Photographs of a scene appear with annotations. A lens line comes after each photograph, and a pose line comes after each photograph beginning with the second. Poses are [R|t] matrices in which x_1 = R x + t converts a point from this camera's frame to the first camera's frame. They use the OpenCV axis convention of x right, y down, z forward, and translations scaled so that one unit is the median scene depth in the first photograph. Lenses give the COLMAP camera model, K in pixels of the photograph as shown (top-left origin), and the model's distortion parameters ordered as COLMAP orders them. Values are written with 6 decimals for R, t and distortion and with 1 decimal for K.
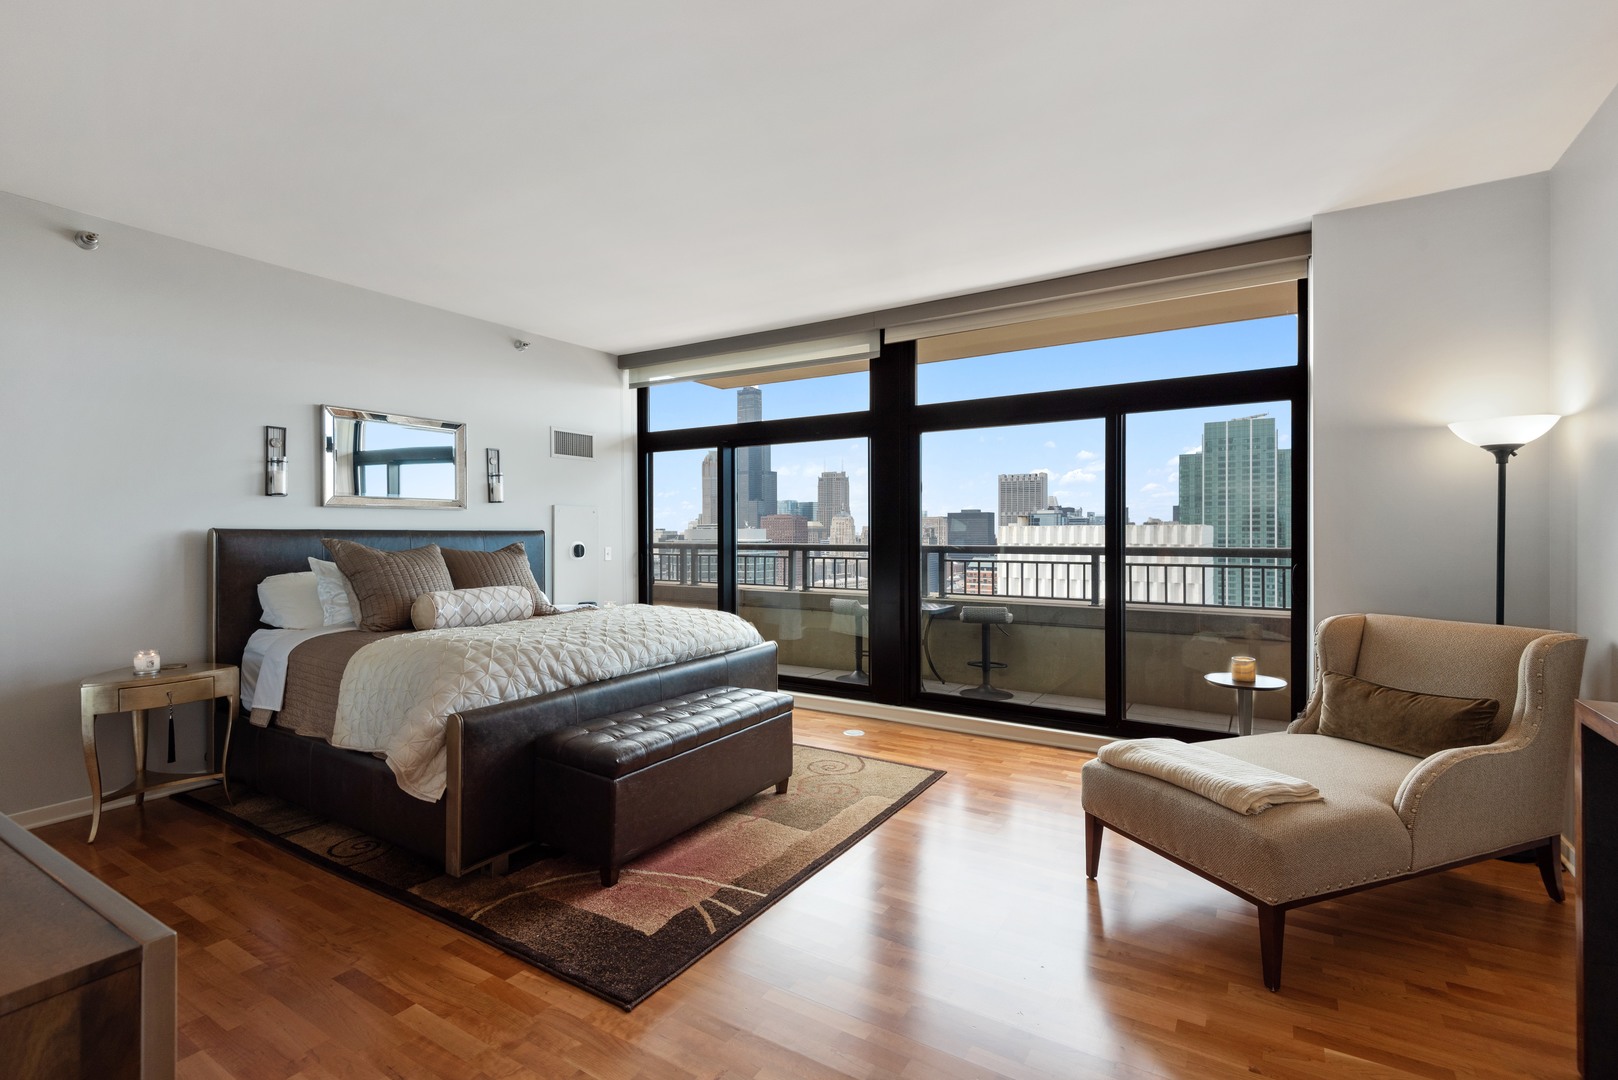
lens RADIAL K [[731.9, 0, 810.3], [0, 731.9, 541.7], [0, 0, 1]] dist [0.045358, -0.030625]
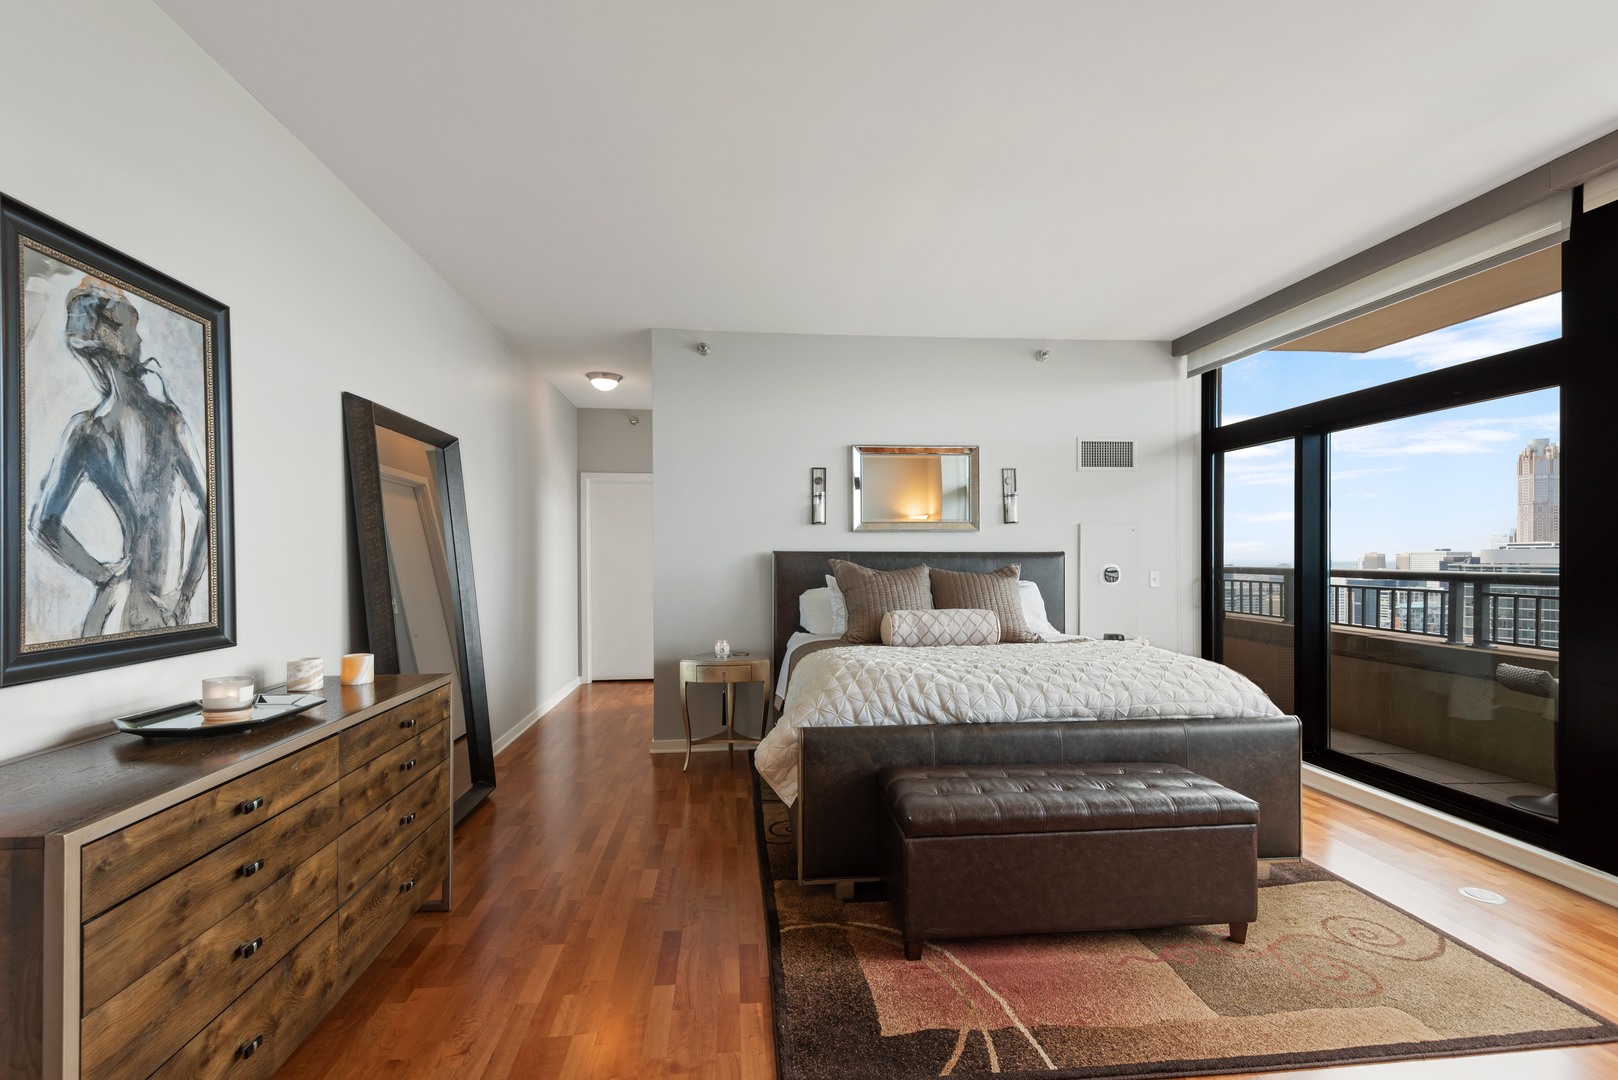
lens RADIAL K [[735.9, 0, 806.6], [0, 735.9, 565.2], [0, 0, 1]] dist [0.029173, -0.019611]
pose [[0.614572, 0.010905, -0.788785, 0.238595], [-0.009674, 0.999933, 0.006287, -0.001715], [0.788801, 0.003768, 0.614637, 0.259117]]
